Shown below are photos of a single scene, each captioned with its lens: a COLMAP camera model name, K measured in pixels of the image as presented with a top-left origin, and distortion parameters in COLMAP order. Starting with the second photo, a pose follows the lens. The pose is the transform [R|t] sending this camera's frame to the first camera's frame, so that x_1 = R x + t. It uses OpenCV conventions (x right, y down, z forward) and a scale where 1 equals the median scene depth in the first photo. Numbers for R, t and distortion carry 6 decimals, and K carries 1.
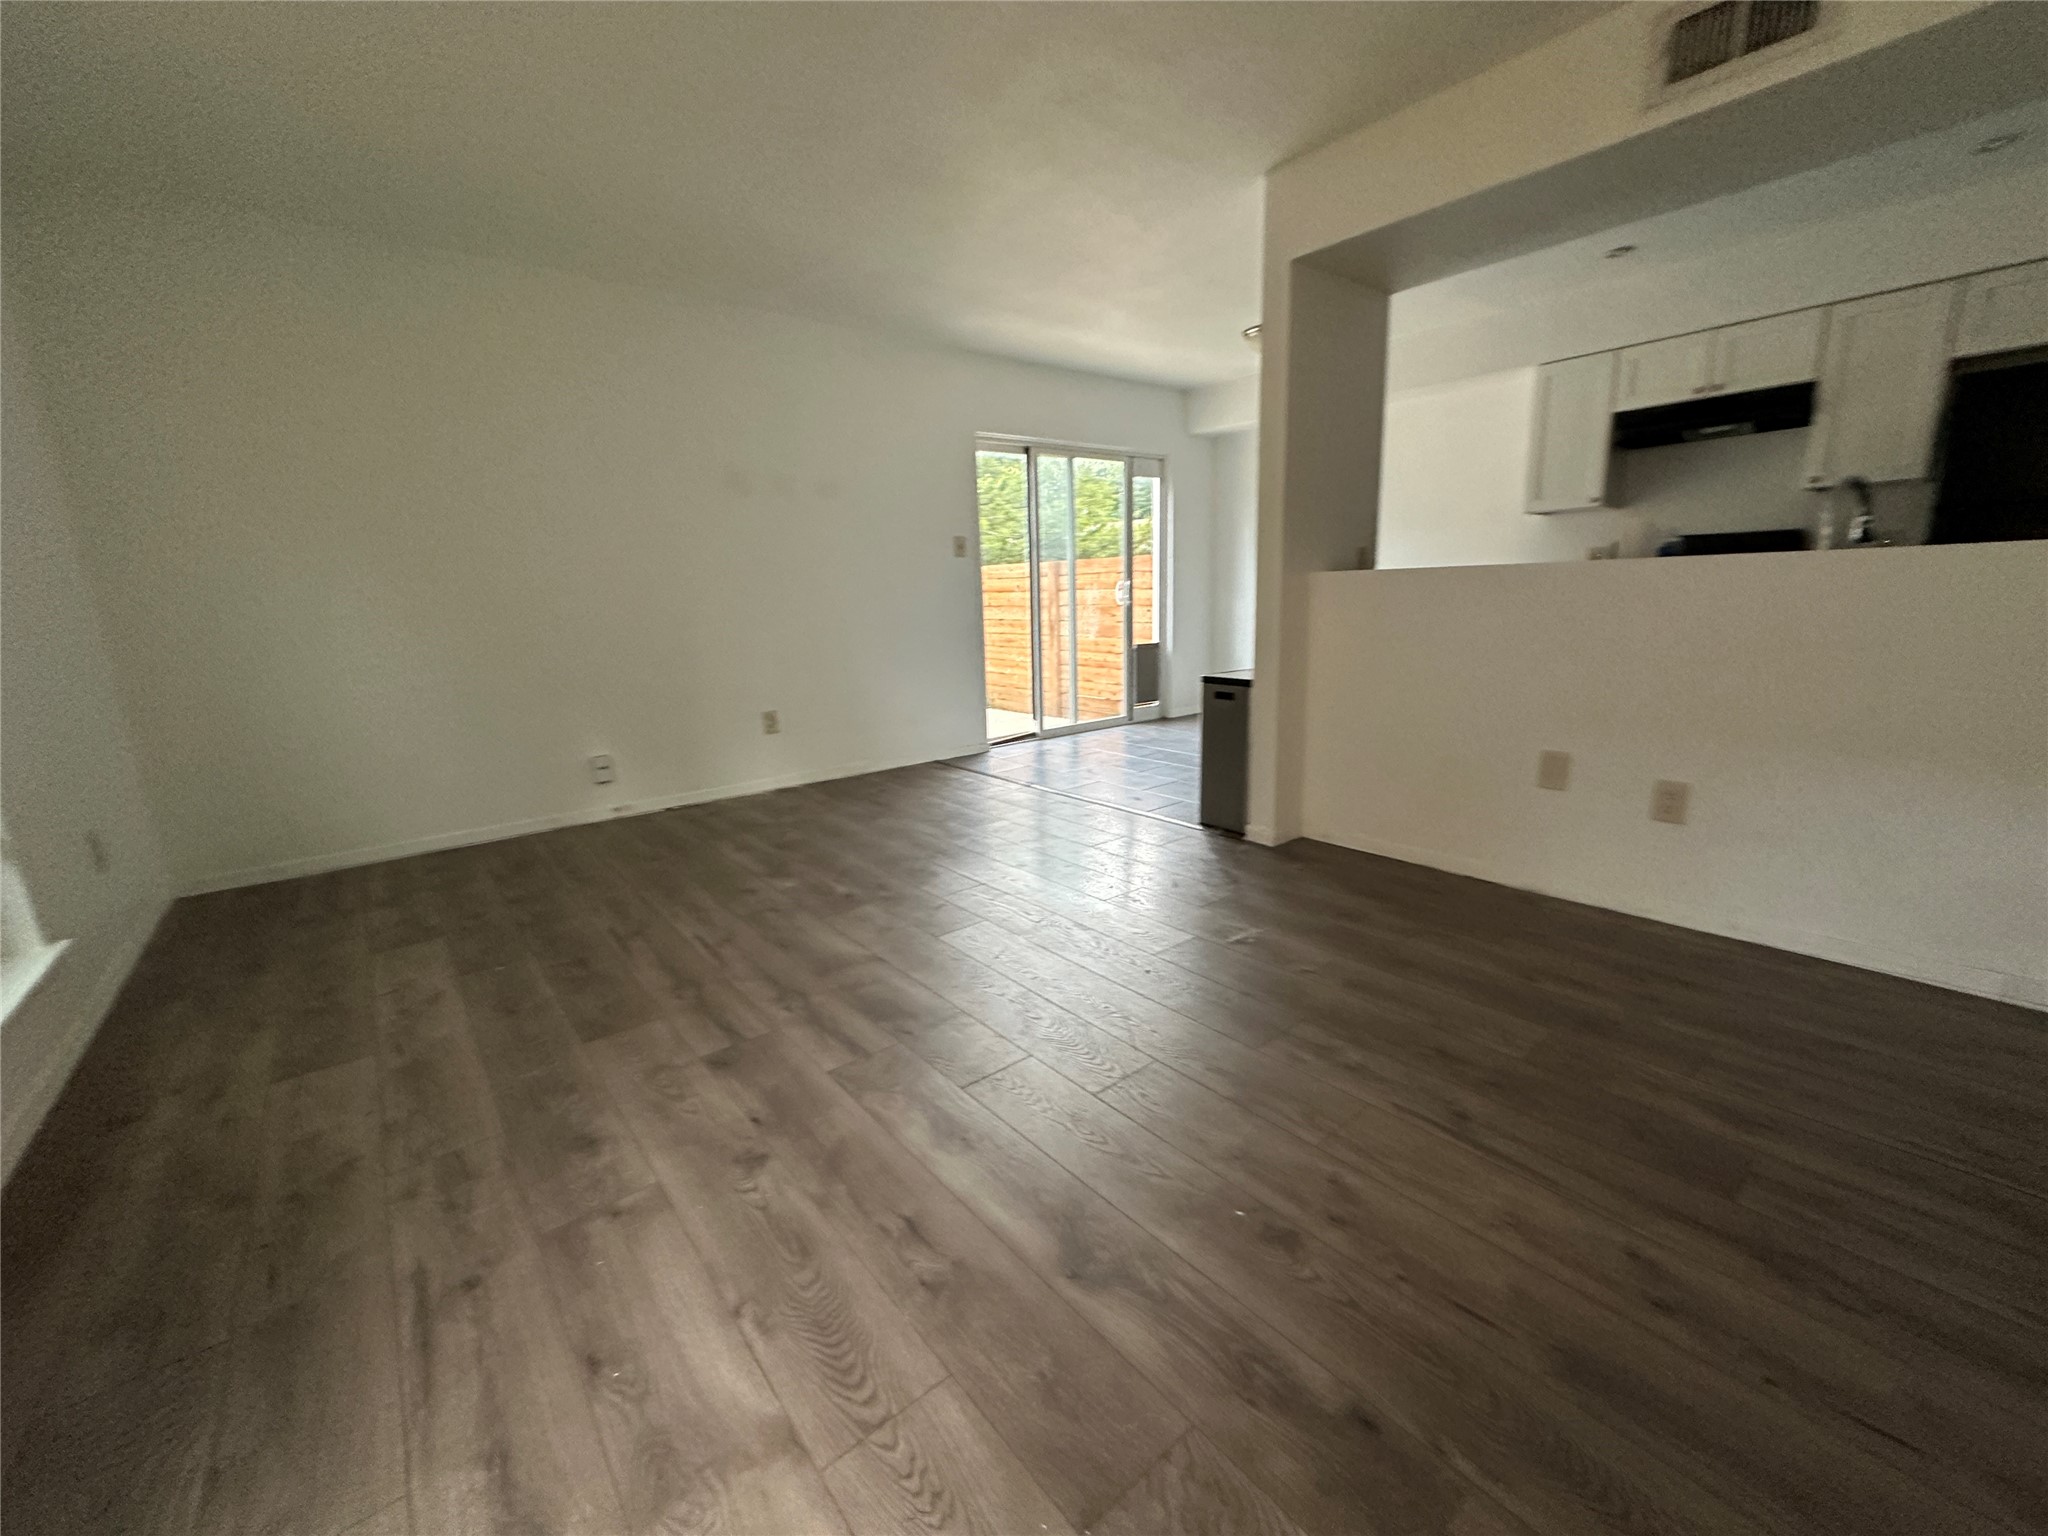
lens RADIAL K [[822.7, 0, 1024.0], [0, 822.7, 768.0], [0, 0, 1]] dist [-0.001629, -0.000322]
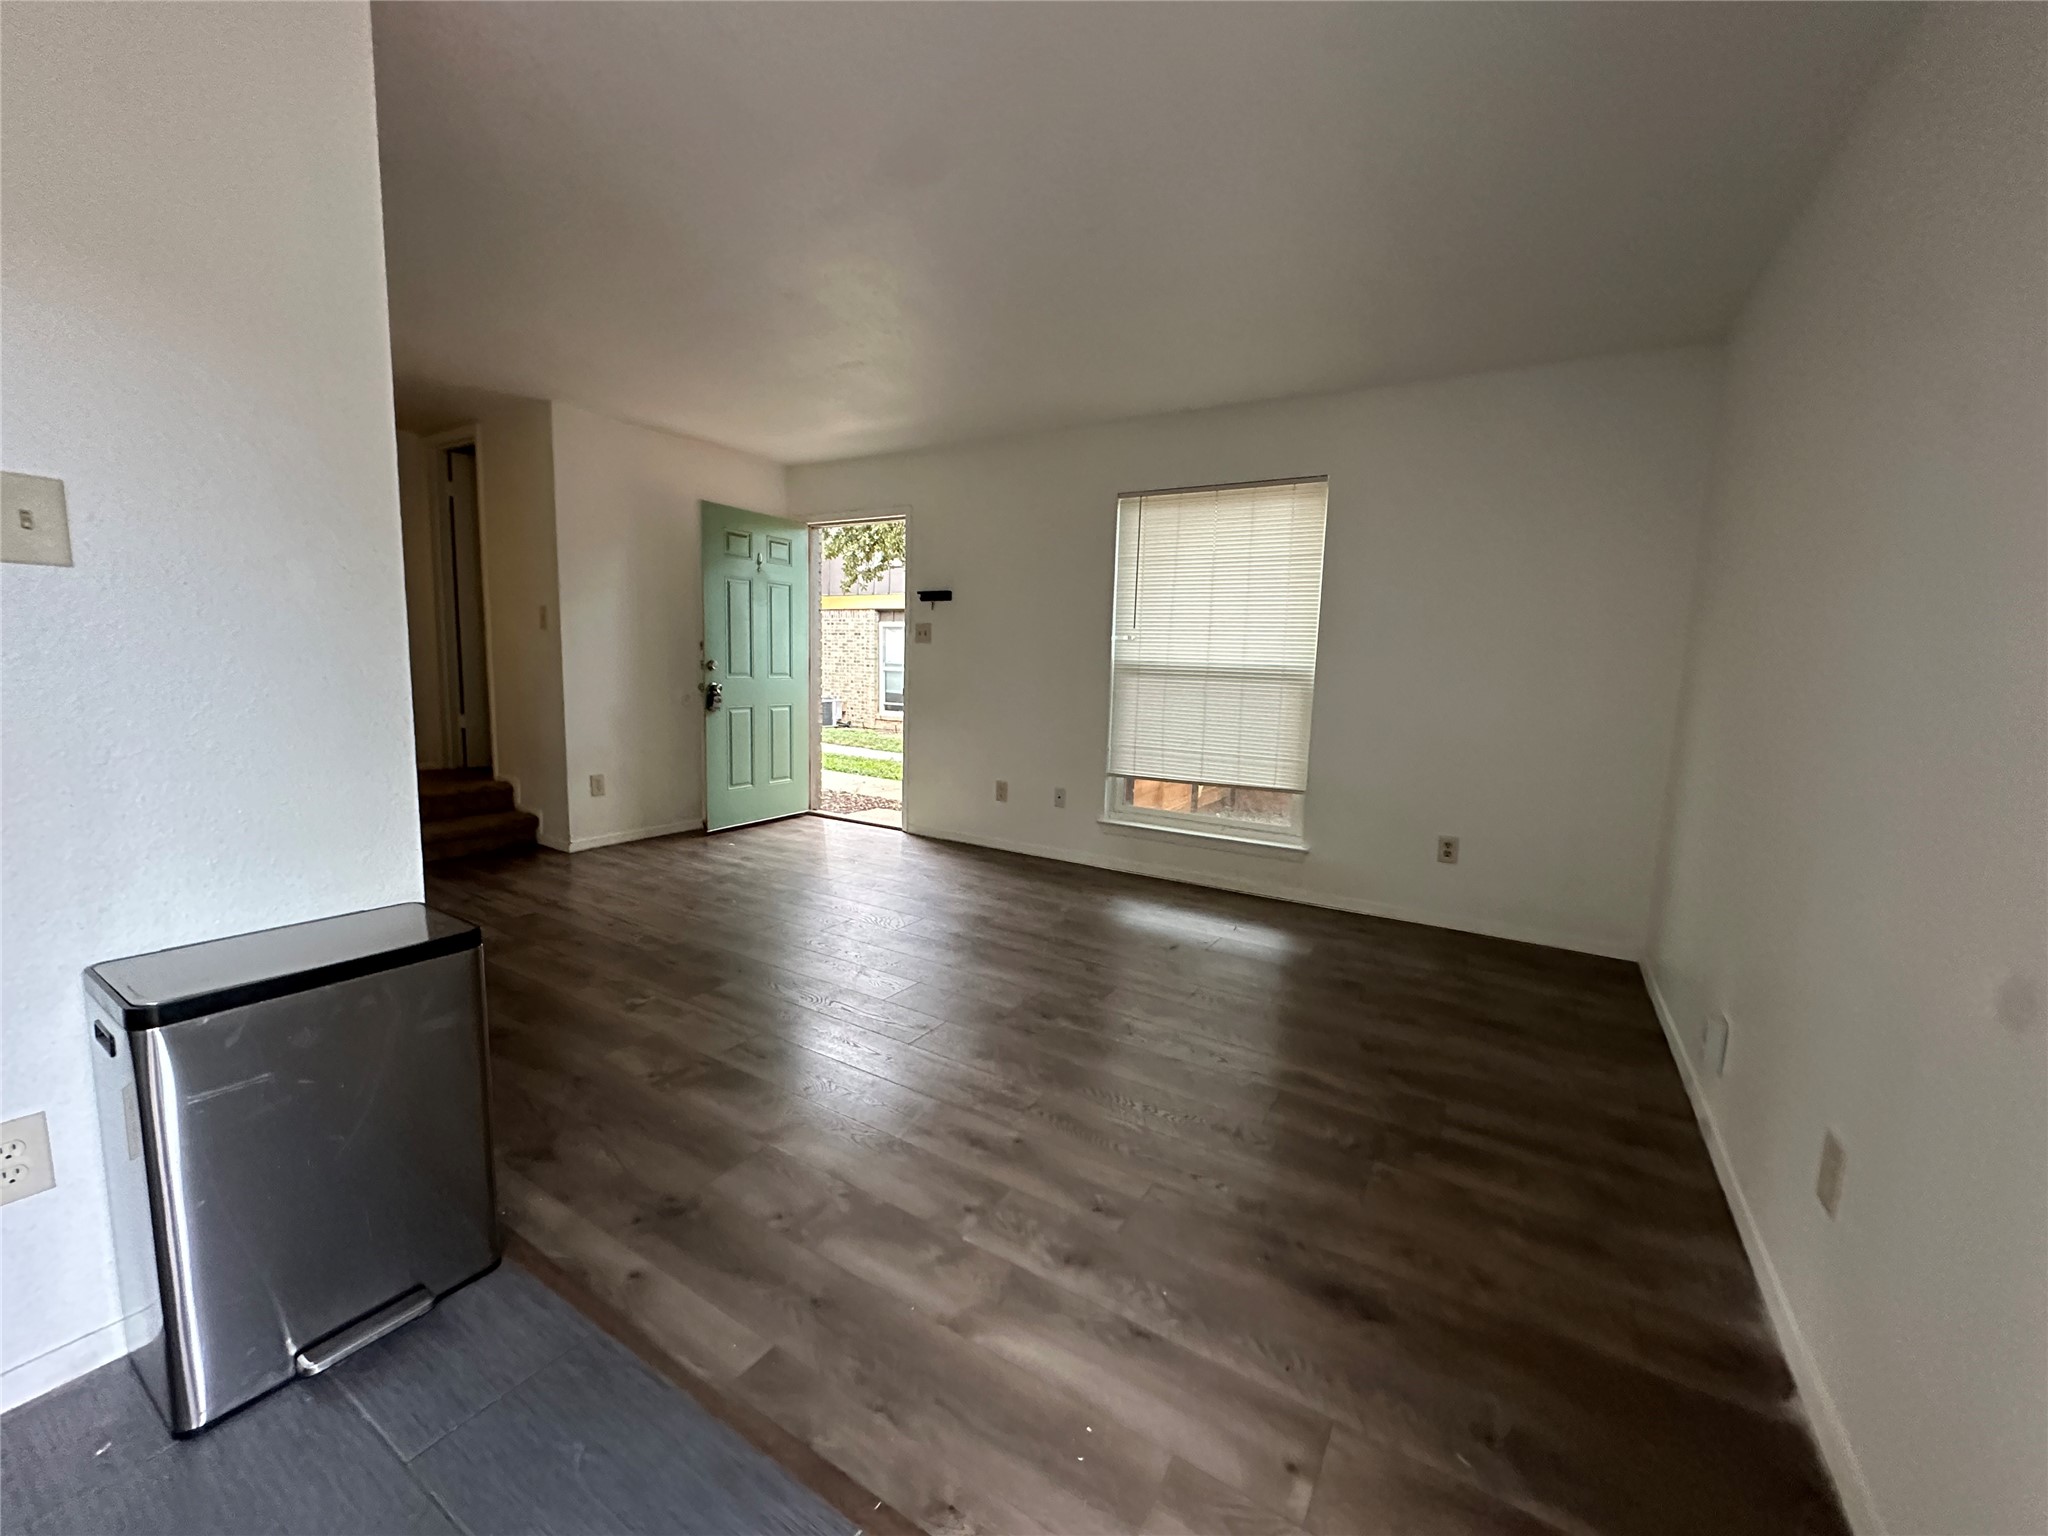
lens RADIAL K [[822.7, 0, 1024.0], [0, 822.7, 768.0], [0, 0, 1]] dist [-0.001629, -0.000322]
pose [[-0.948695, 0.050203, -0.312182, 0.118148], [-0.059828, 0.940980, 0.333133, -0.563141], [0.310482, 0.334718, -0.889699, 2.327191]]
